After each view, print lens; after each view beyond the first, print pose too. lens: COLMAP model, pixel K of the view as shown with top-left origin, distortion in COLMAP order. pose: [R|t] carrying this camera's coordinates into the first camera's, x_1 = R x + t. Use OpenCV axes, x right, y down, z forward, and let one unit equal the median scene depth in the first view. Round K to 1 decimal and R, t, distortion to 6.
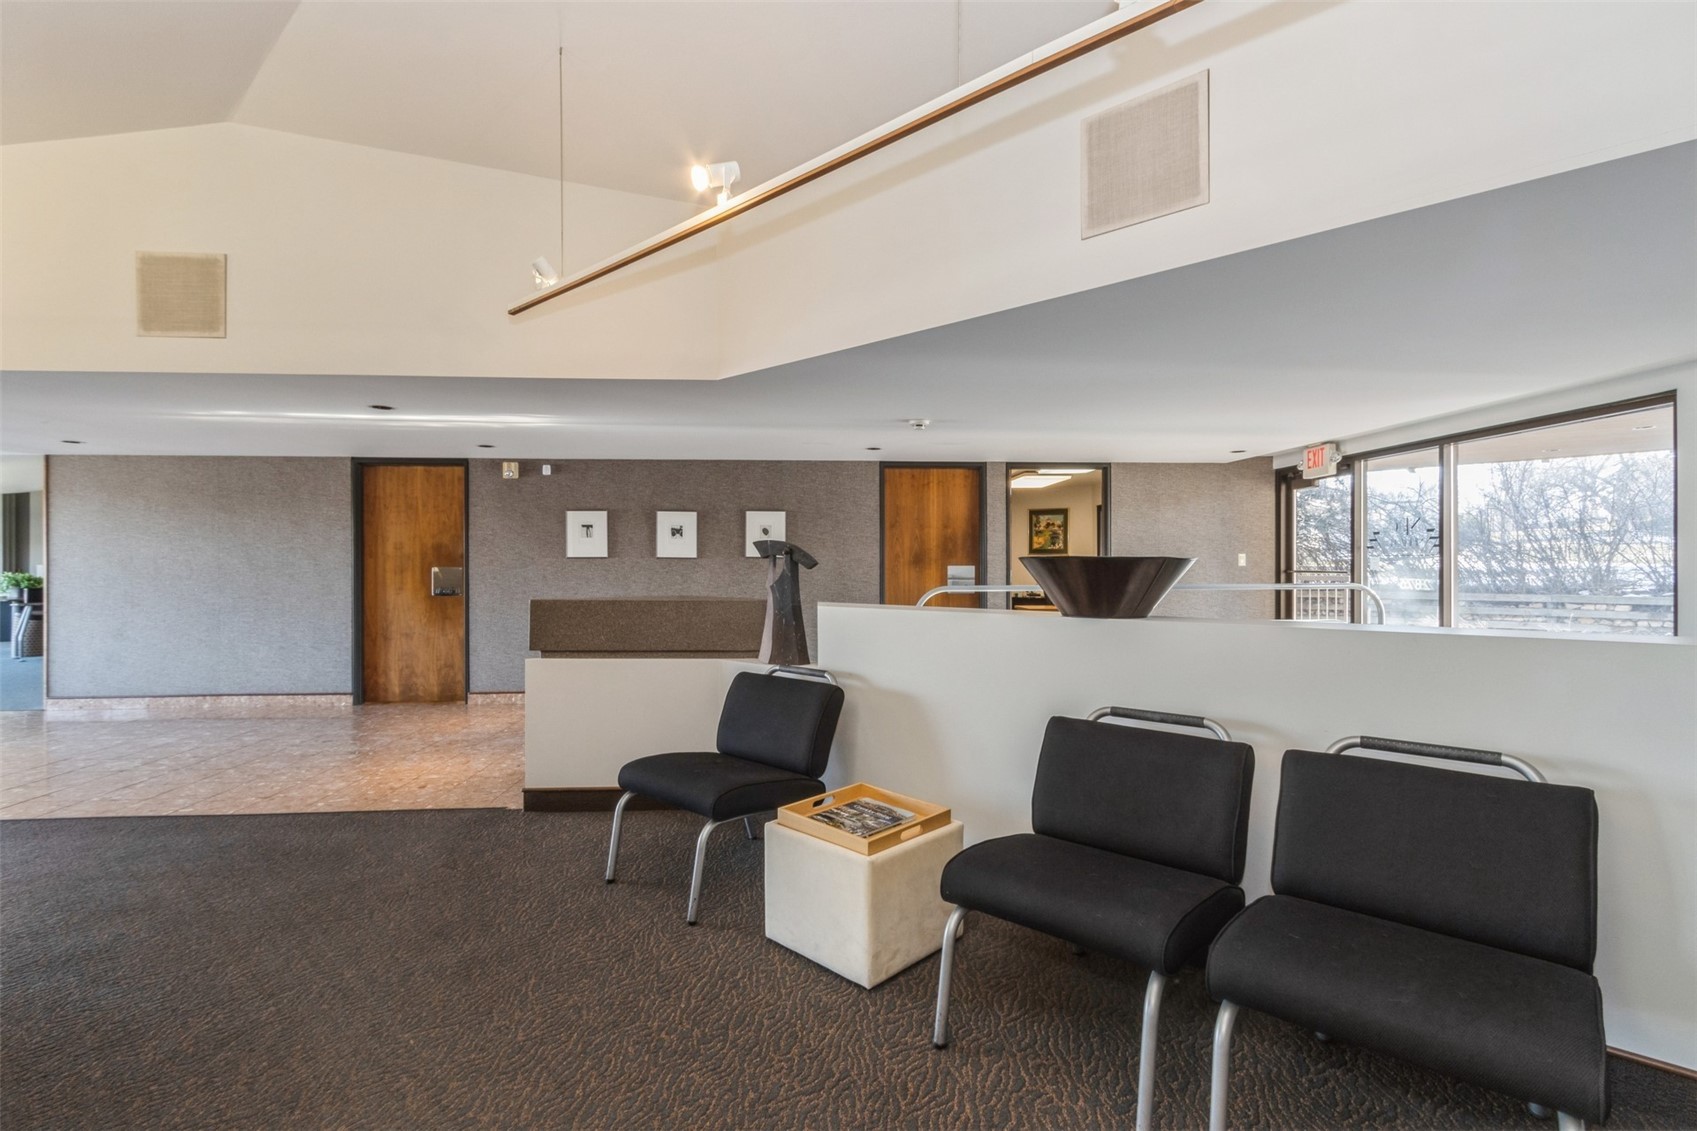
lens RADIAL K [[786.3, 0, 855.7], [0, 786.3, 562.1], [0, 0, 1]] dist [0.002396, -0.003075]
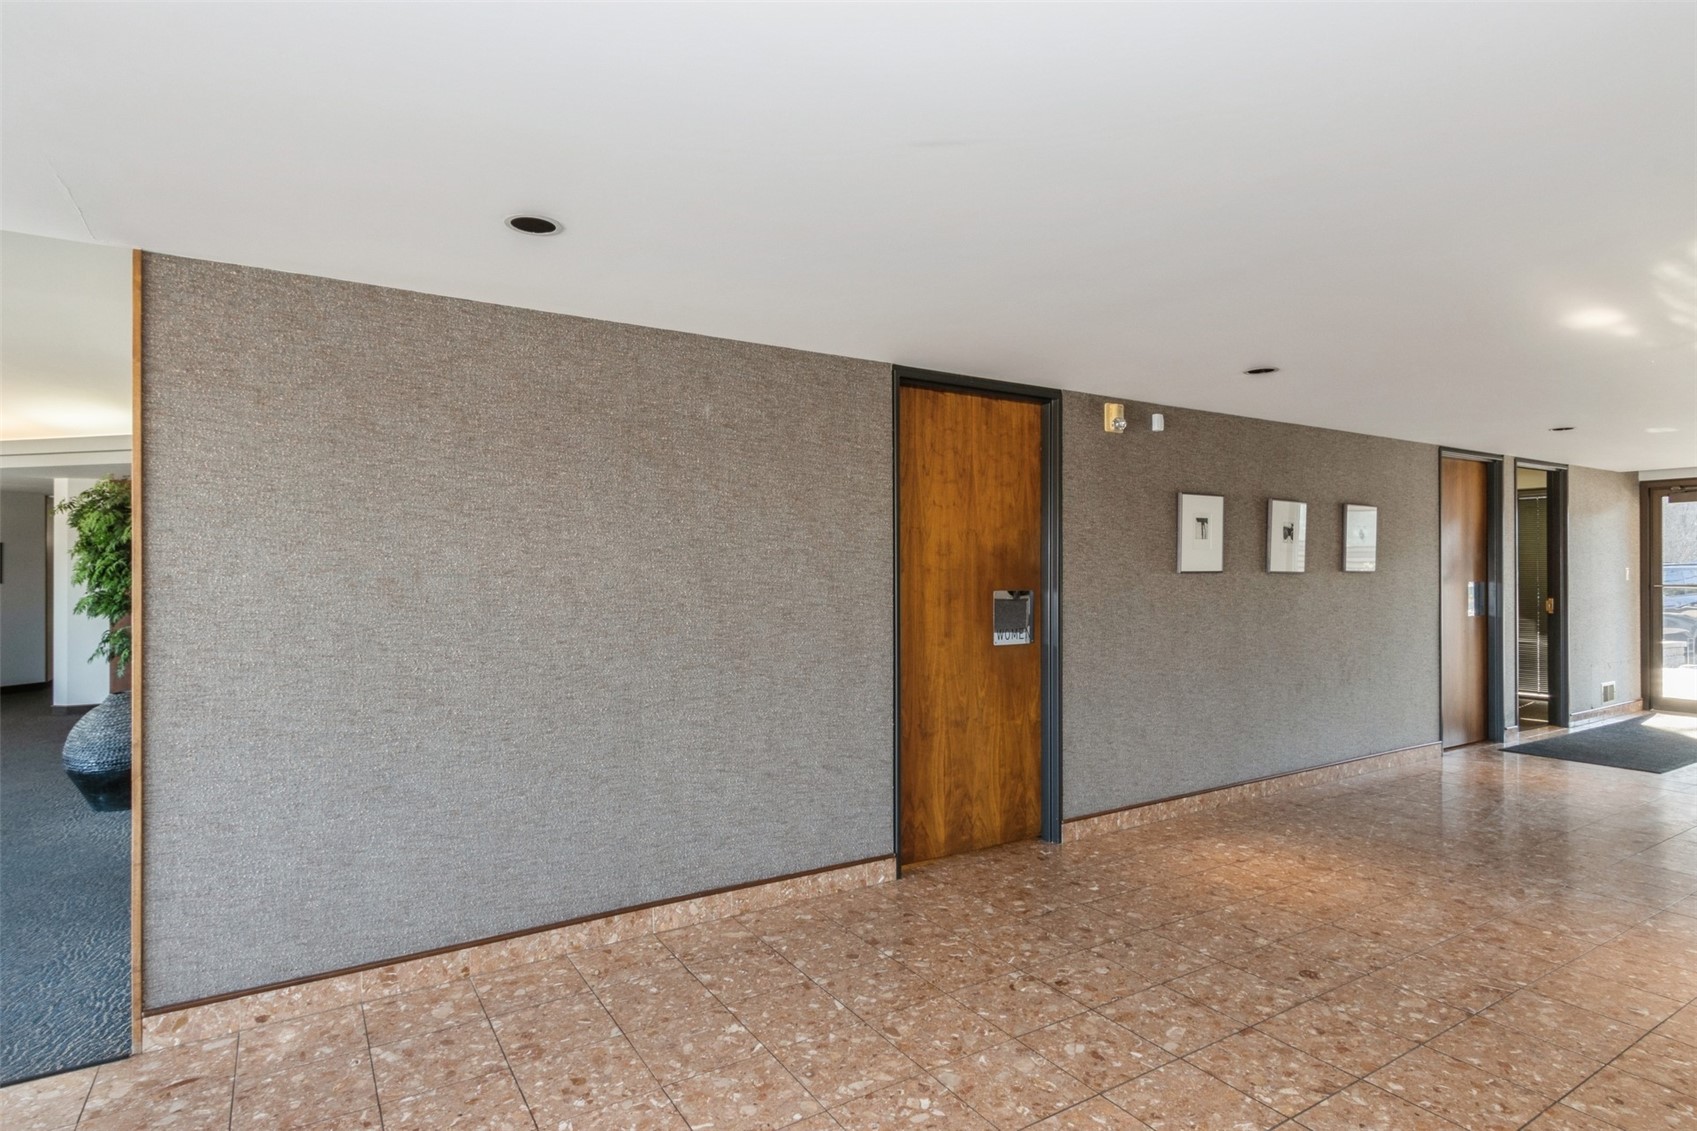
lens RADIAL K [[899.1, 0, 852.6], [0, 899.1, 571.9], [0, 0, 1]] dist [0.004225, -0.000903]
pose [[0.880109, 0.000231, 0.474772, -0.923802], [-0.000062, 1.000000, -0.000372, -0.005995], [-0.474772, 0.000298, 0.880109, 0.526906]]
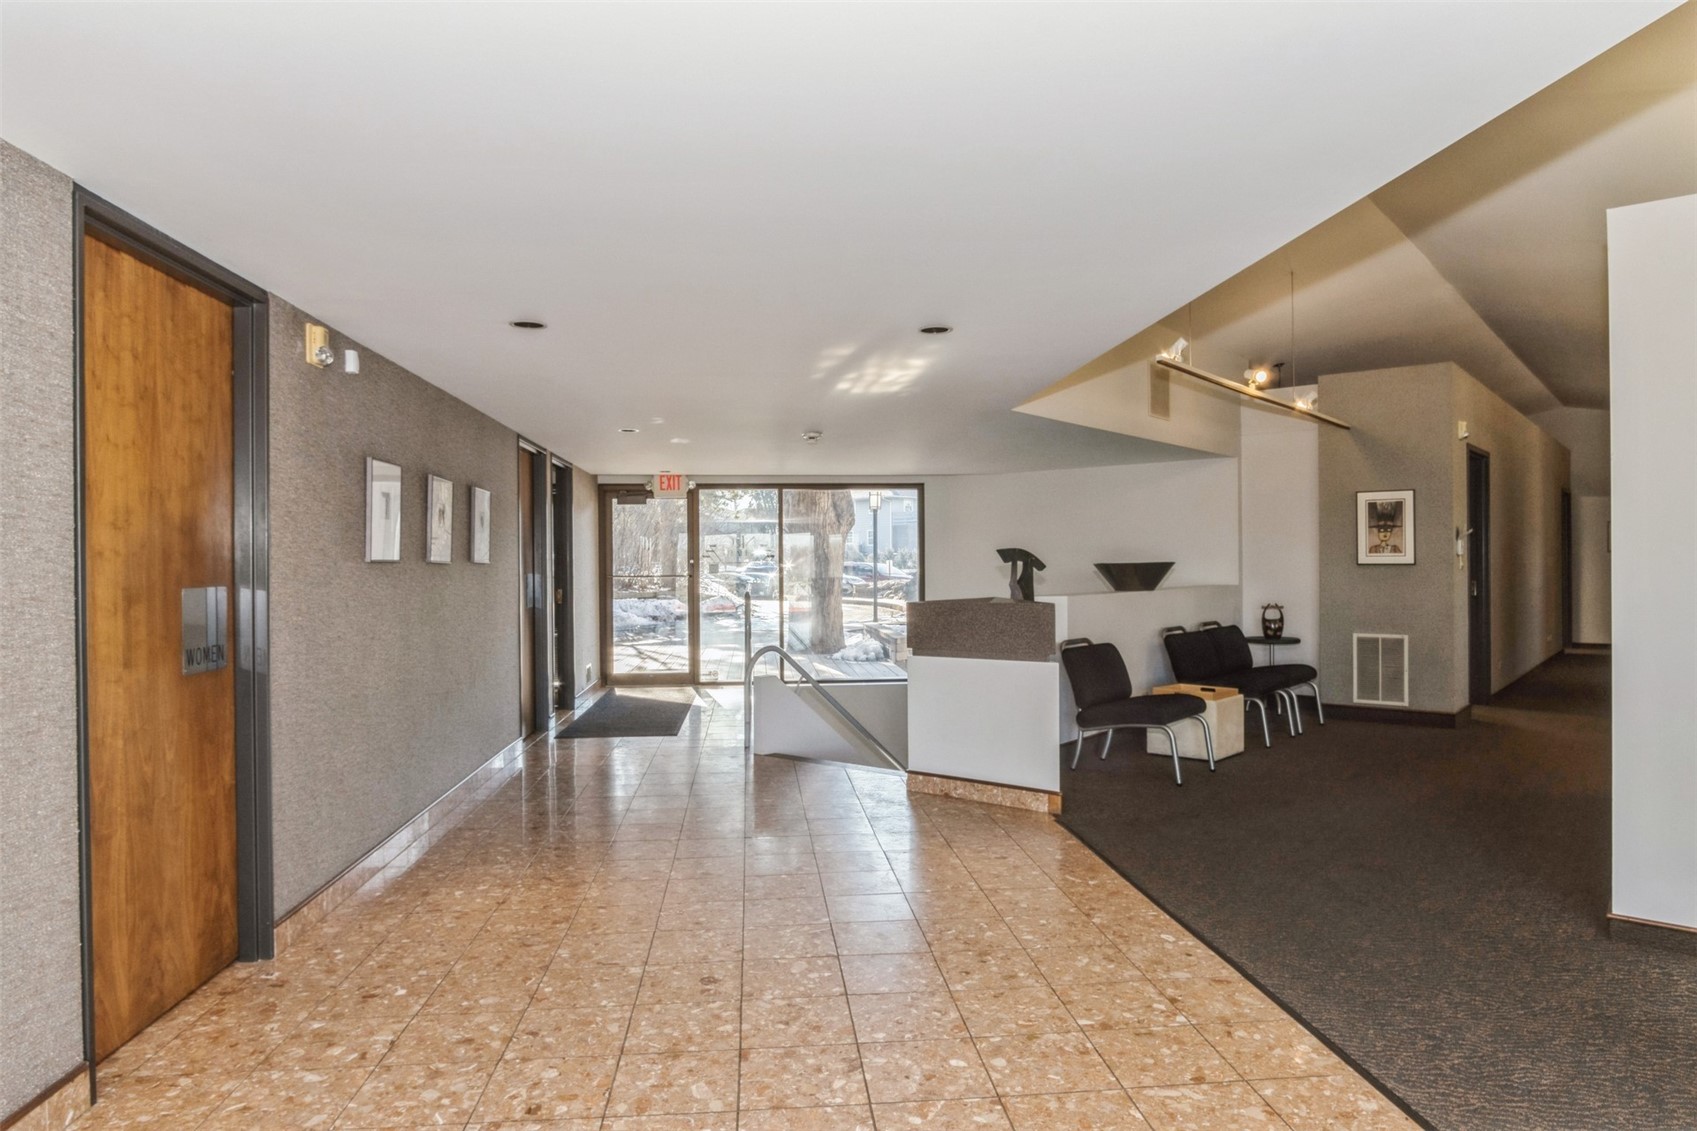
lens RADIAL K [[1037.8, 0, 860.8], [0, 1037.8, 567.3], [0, 0, 1]] dist [-0.017129, -0.002142]
pose [[-0.030802, -0.000961, 0.999525, -0.995396], [0.008197, 0.999966, 0.001214, -0.000435], [-0.999492, 0.008230, -0.030793, 0.744695]]
